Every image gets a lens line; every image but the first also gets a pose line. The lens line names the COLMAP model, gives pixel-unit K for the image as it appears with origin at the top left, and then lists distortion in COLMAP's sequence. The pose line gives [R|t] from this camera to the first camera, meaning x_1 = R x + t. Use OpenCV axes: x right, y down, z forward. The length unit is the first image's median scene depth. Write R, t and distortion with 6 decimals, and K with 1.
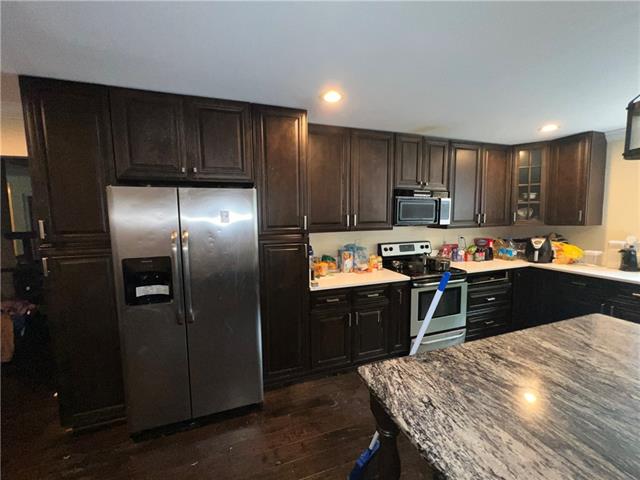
lens RADIAL K [[256.2, 0, 321.8], [0, 256.2, 238.5], [0, 0, 1]] dist [-0.002442, 0.000215]
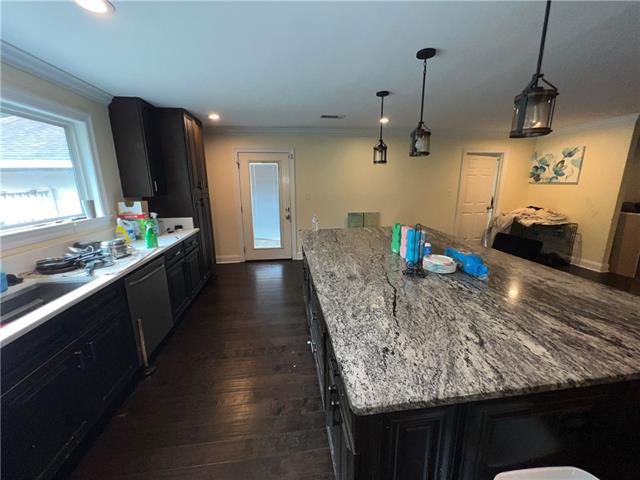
lens RADIAL K [[256.2, 0, 317.9], [0, 256.2, 238.2], [0, 0, 1]] dist [-0.002442, 0.000215]
pose [[-0.977992, -0.021137, 0.207567, 0.505384], [0.041711, 0.954964, 0.293776, -0.060513], [-0.204429, 0.295969, -0.933066, 0.645211]]
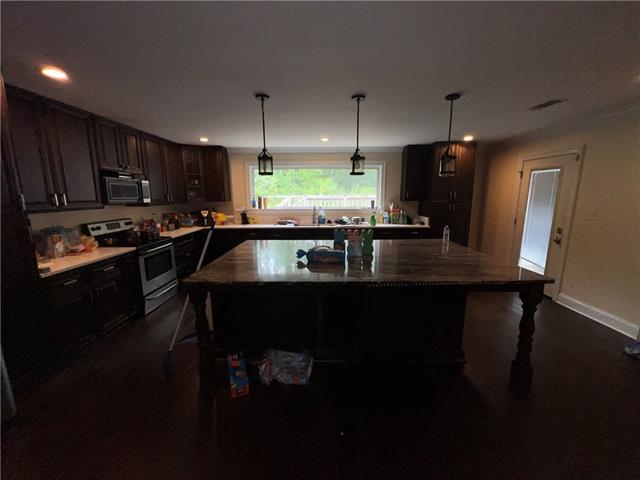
lens RADIAL K [[256.2, 0, 315.6], [0, 256.2, 237.2], [0, 0, 1]] dist [-0.002442, 0.000215]
pose [[0.351036, -0.147455, 0.924679, -0.392240], [0.080184, 0.988629, 0.127213, 0.017131], [-0.932923, 0.029488, 0.358868, -0.179616]]
